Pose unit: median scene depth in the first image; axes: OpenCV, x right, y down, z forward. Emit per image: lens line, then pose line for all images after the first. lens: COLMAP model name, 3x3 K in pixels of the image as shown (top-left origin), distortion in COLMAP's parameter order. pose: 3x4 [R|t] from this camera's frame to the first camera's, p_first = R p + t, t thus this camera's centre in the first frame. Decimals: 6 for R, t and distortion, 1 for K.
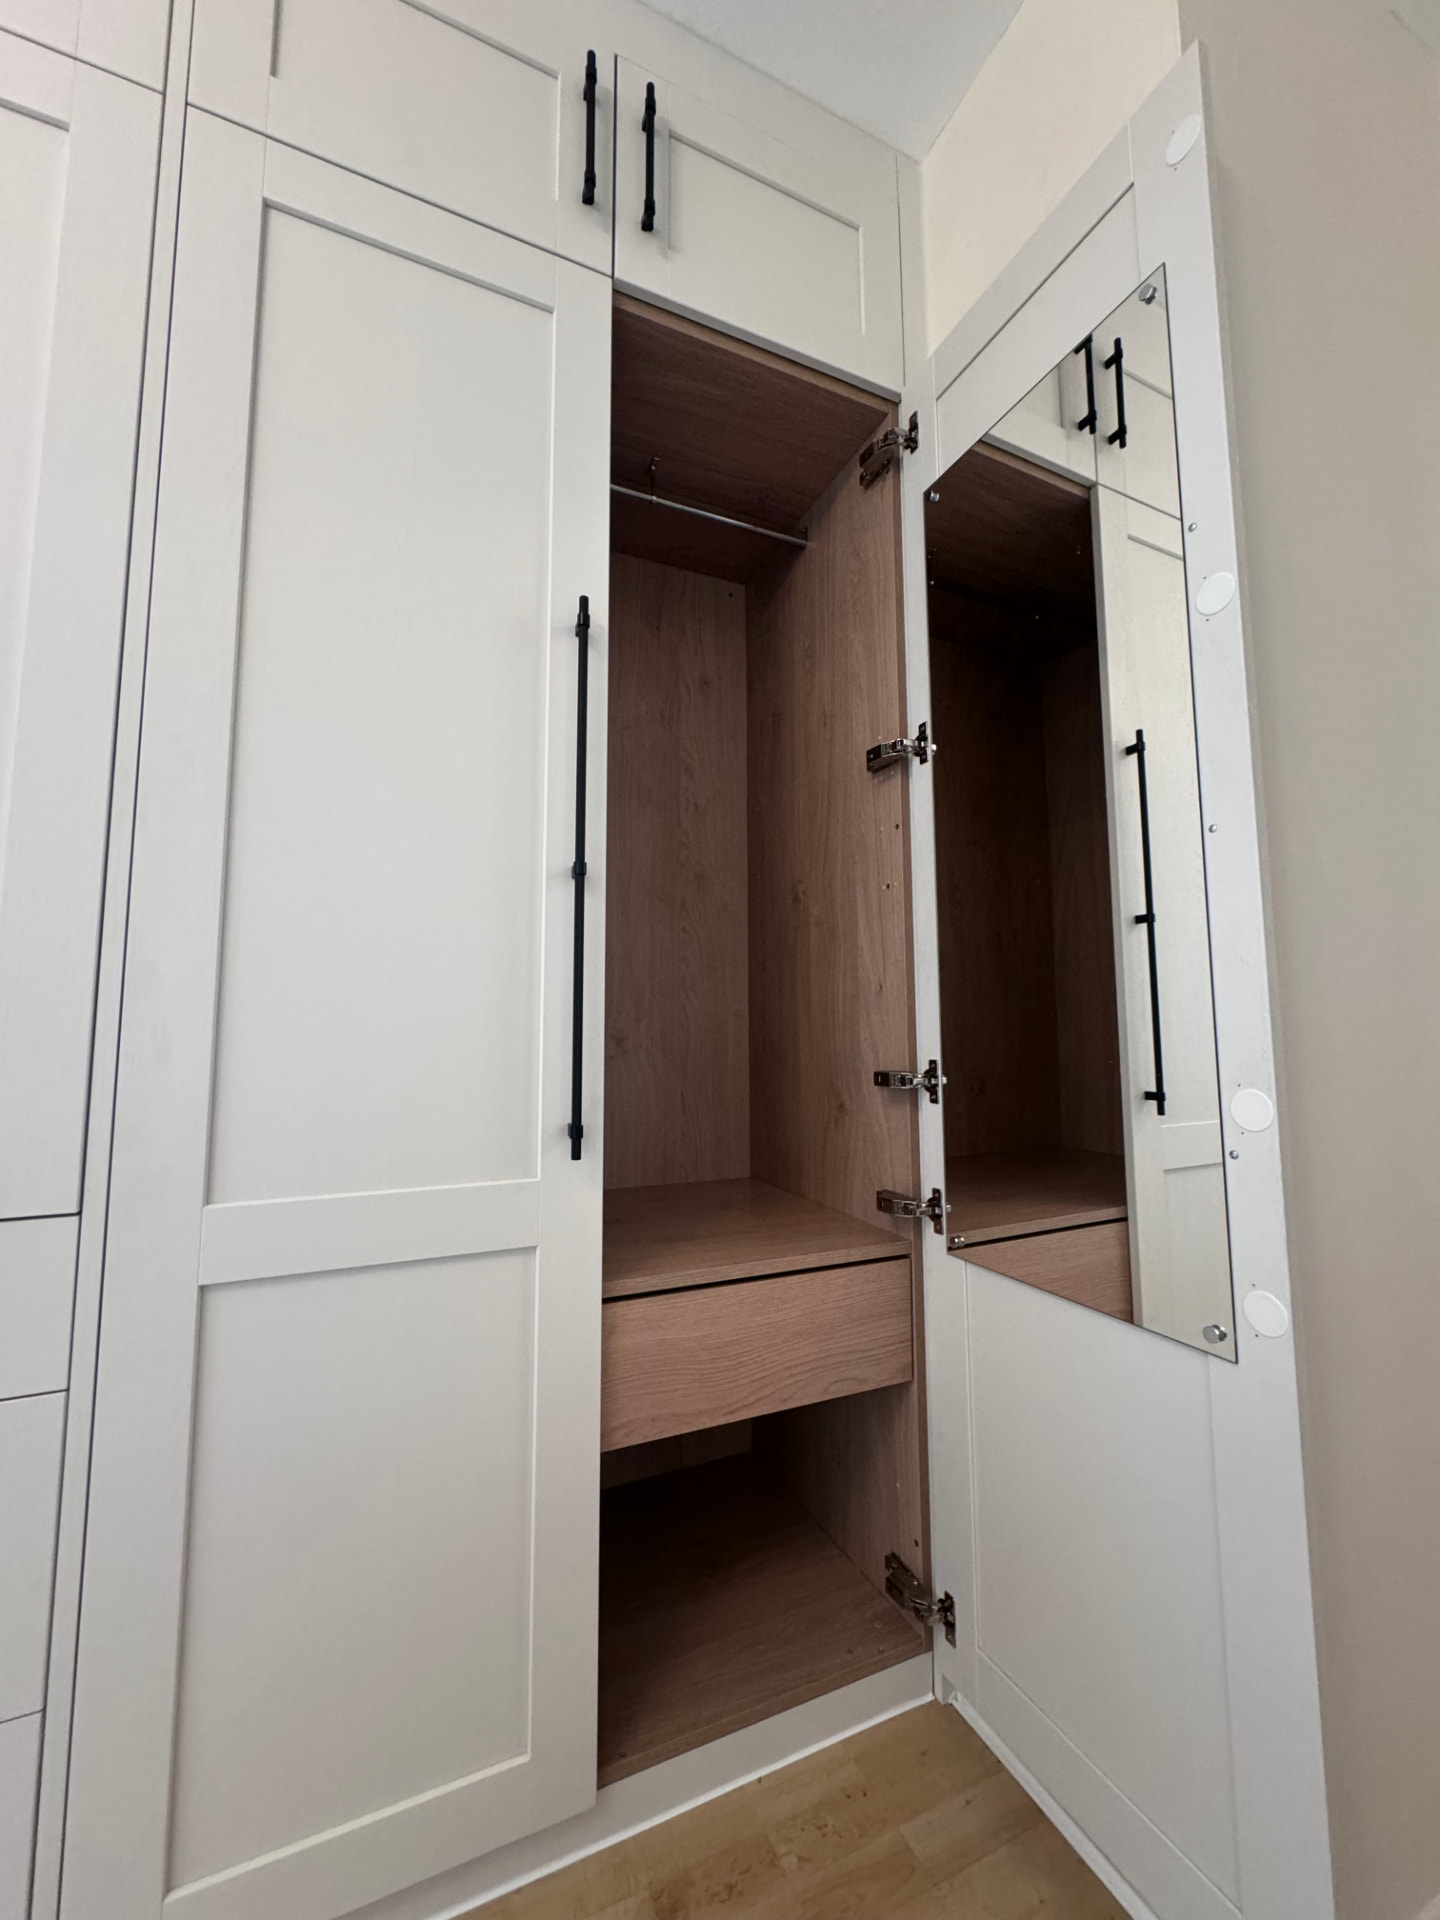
lens RADIAL K [[765.5, 0, 724.3], [0, 765.5, 957.0], [0, 0, 1]] dist [-0.002330, 0.001131]
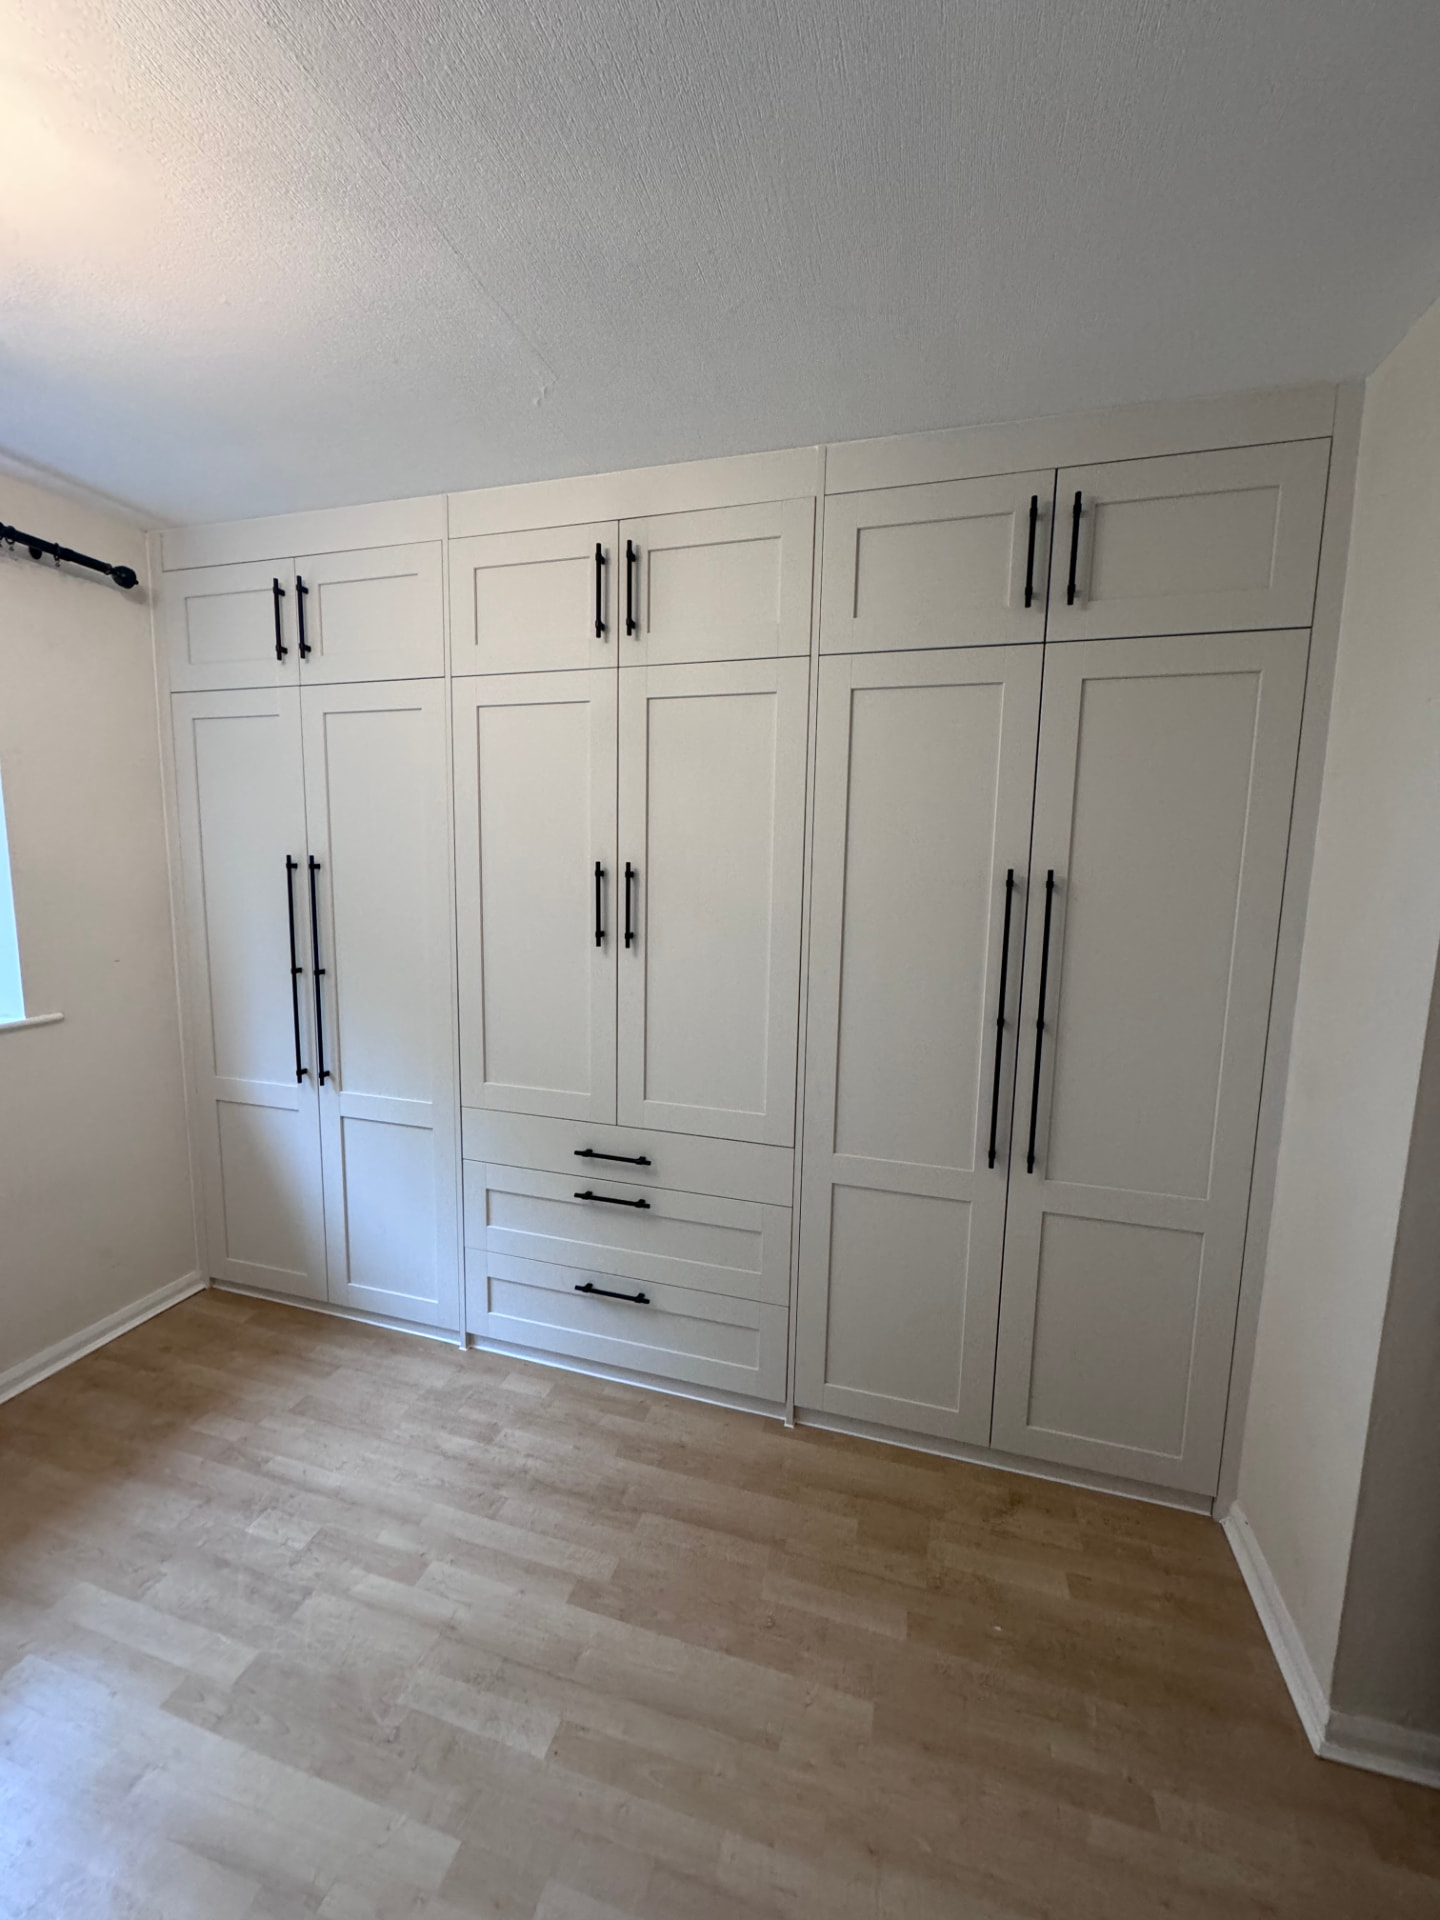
lens RADIAL K [[765.5, 0, 717.5], [0, 765.5, 955.6], [0, 0, 1]] dist [-0.002330, 0.001131]
pose [[0.758445, 0.097220, -0.644445, 0.406012], [0.039119, 0.980238, 0.193915, -0.565112], [0.650562, -0.172284, 0.739654, -0.688455]]
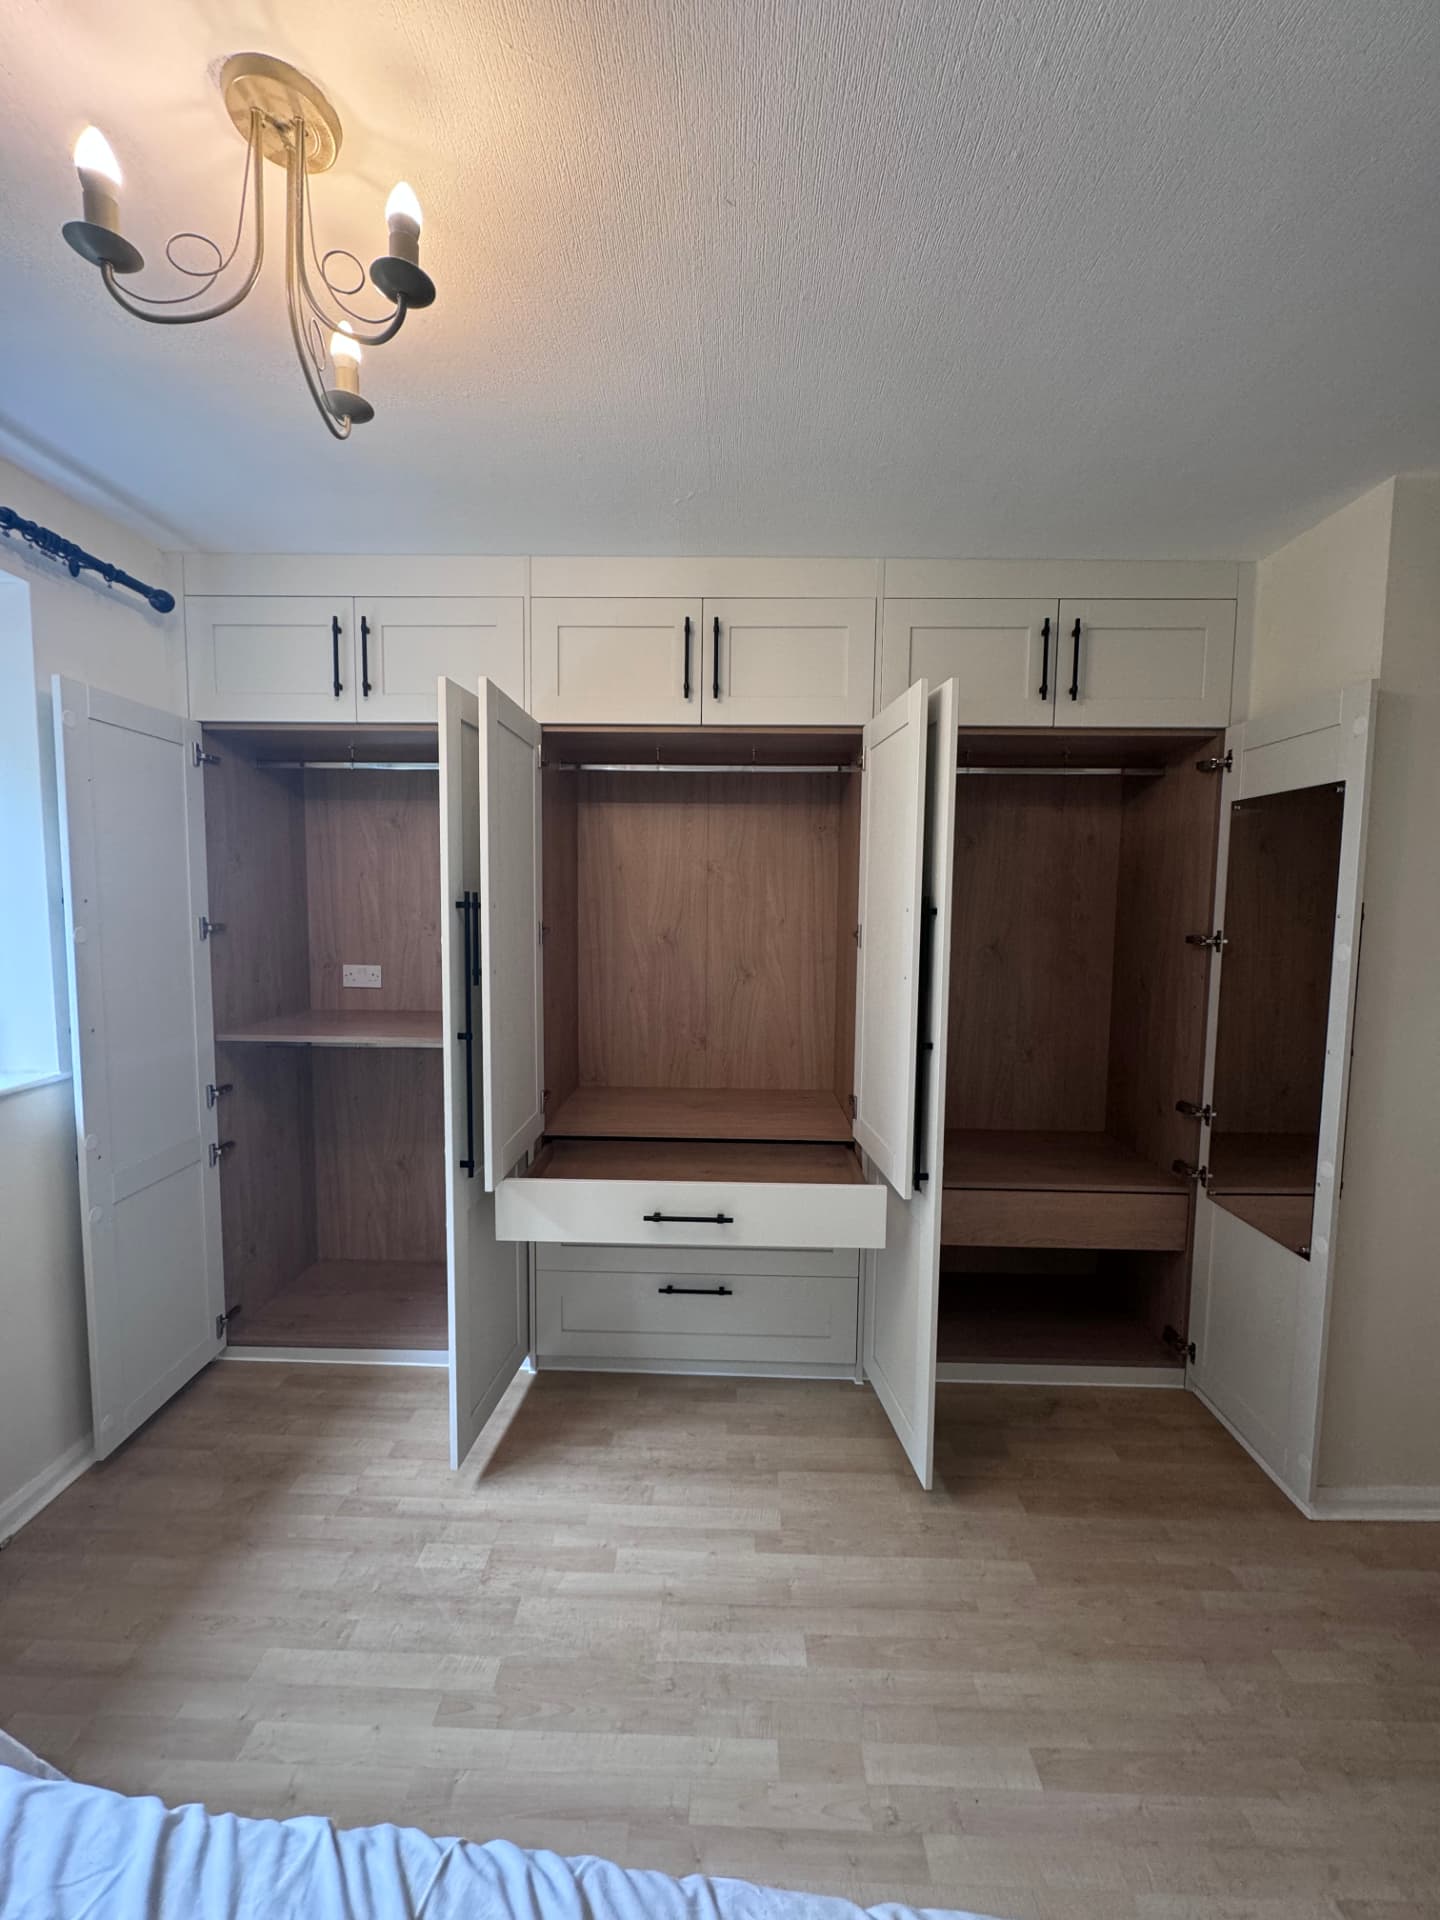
lens RADIAL K [[765.5, 0, 723.8], [0, 765.5, 954.2], [0, 0, 1]] dist [-0.002330, 0.001131]
pose [[0.902663, 0.048331, -0.427626, -0.035467], [0.024945, 0.986127, 0.164110, -0.618992], [0.429625, -0.158803, 0.888934, -1.270088]]
